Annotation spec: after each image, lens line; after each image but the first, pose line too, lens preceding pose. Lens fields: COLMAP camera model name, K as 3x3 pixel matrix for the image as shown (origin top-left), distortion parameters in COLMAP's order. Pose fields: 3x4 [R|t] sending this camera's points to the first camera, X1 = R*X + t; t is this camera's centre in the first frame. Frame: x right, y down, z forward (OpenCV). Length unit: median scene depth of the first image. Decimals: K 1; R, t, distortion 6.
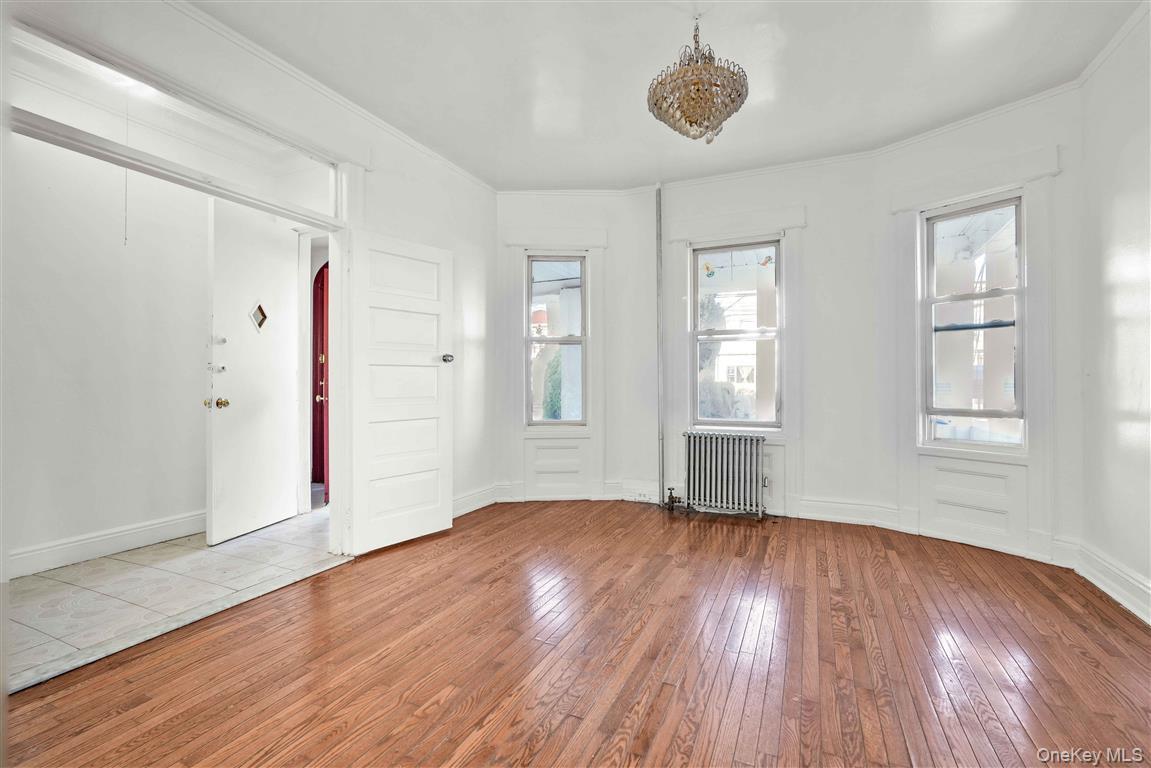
lens RADIAL K [[516.1, 0, 582.6], [0, 516.1, 383.4], [0, 0, 1]] dist [-0.001432, 0.000294]
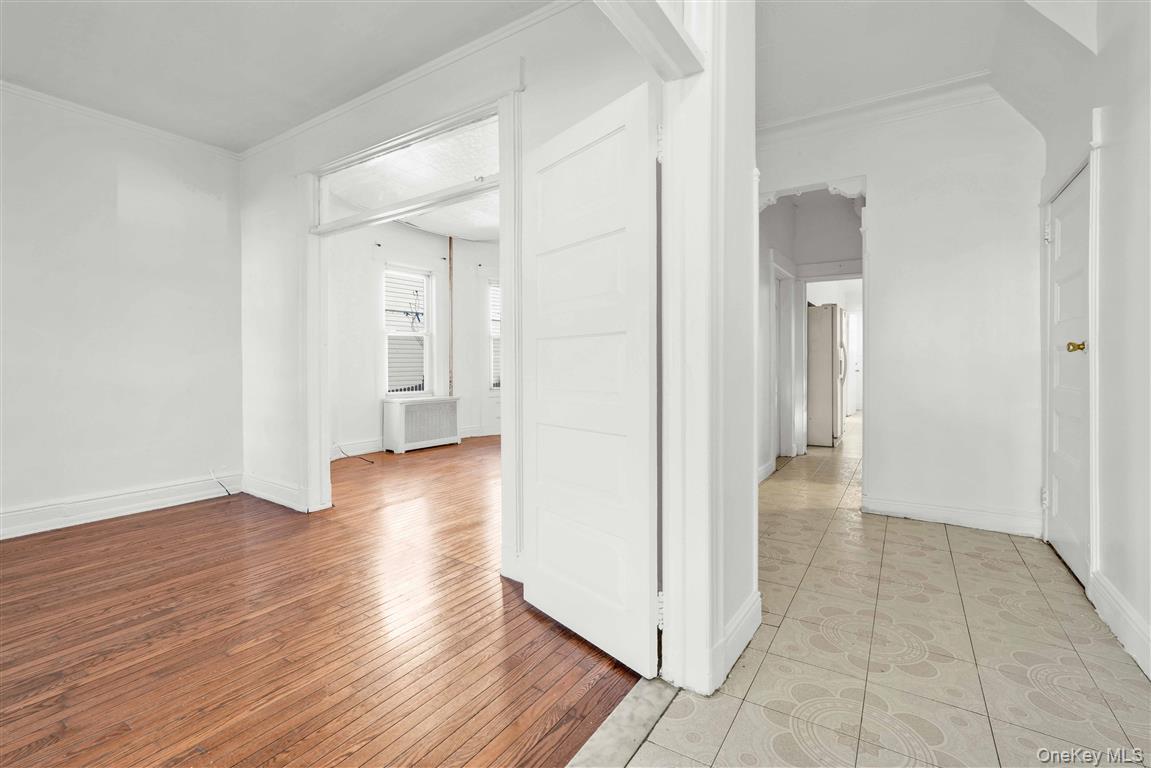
lens RADIAL K [[513.2, 0, 575.9], [0, 513.2, 366.8], [0, 0, 1]] dist [-0.000109, 0.000805]
pose [[-0.986207, 0.000318, 0.165516, -0.861868], [0.001418, 0.999978, 0.006527, 0.001427], [-0.165510, 0.006671, -0.986186, 1.475176]]
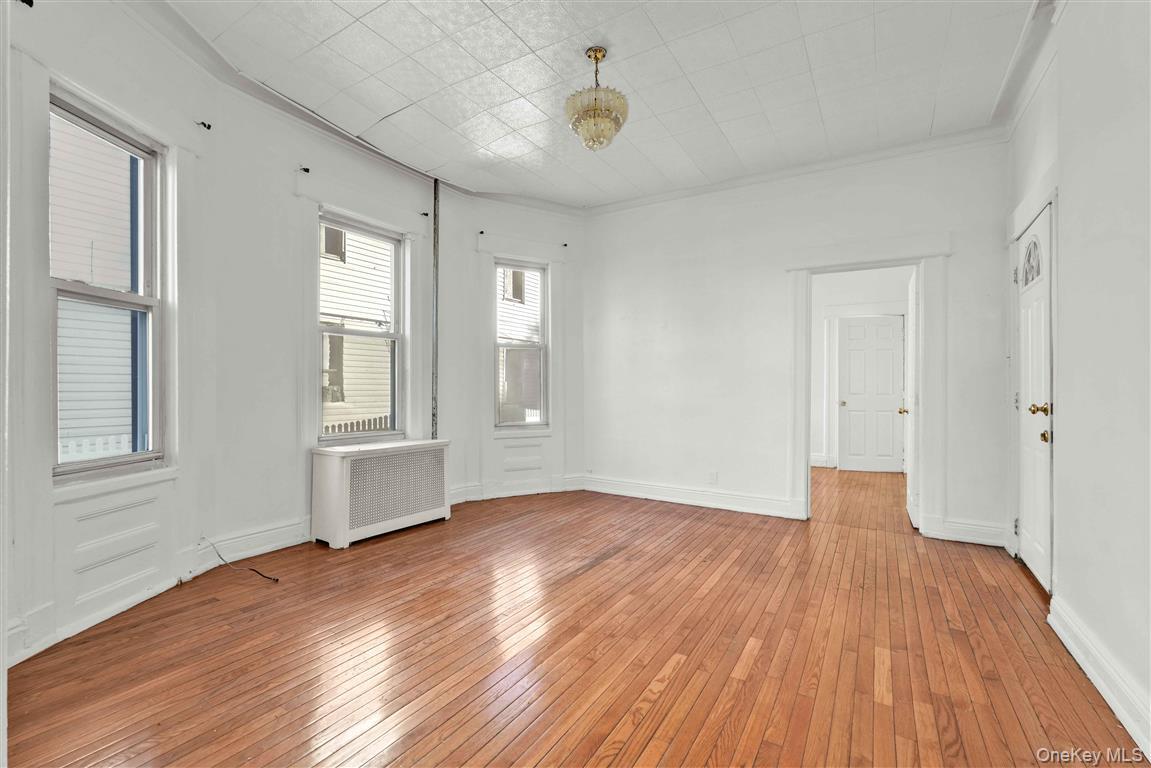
lens RADIAL K [[508.2, 0, 575.4], [0, 508.2, 390.1], [0, 0, 1]] dist [-0.001526, 0.000606]
pose [[-0.991204, -0.007723, 0.132120, -0.397208], [-0.007136, 0.999962, 0.004913, 0.004717], [-0.132153, 0.003927, -0.991222, 0.404824]]
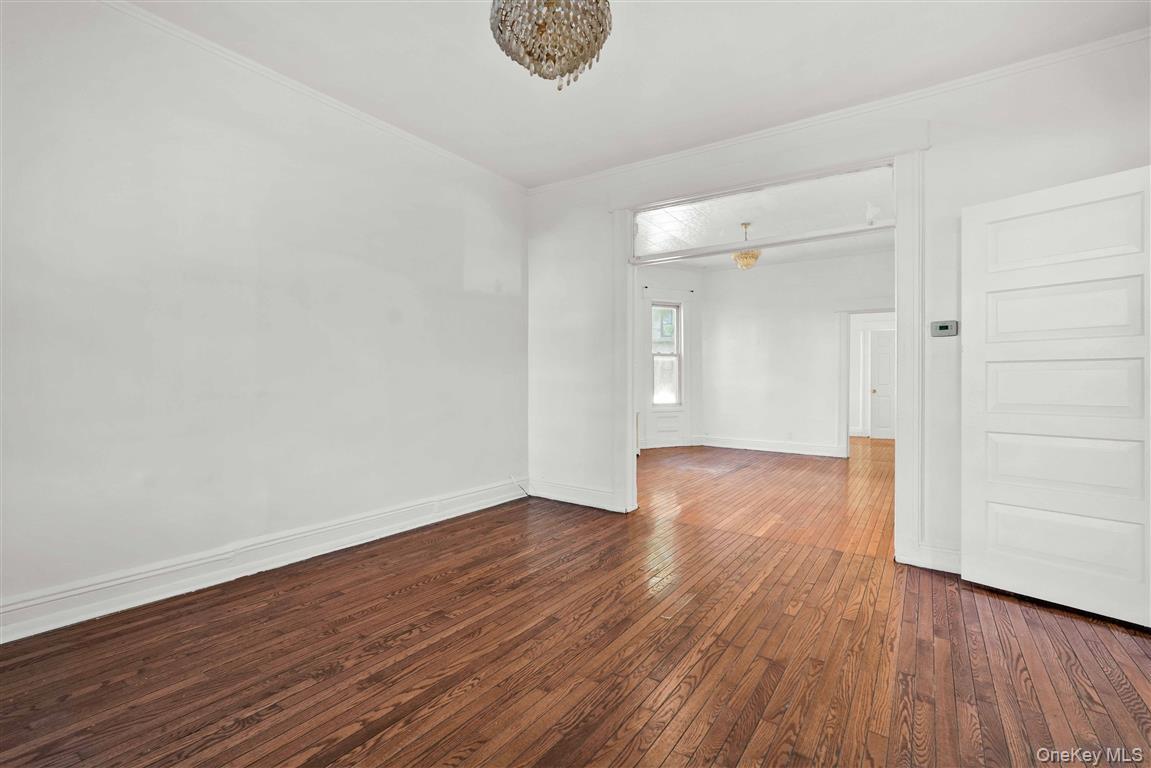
lens RADIAL K [[516.1, 0, 582.6], [0, 516.1, 383.4], [0, 0, 1]] dist [-0.001432, 0.000294]
pose [[-0.983482, -0.006238, 0.180899, 0.025783], [-0.004836, 0.999955, 0.008190, -0.001956], [-0.180942, 0.007180, -0.983468, 1.831792]]
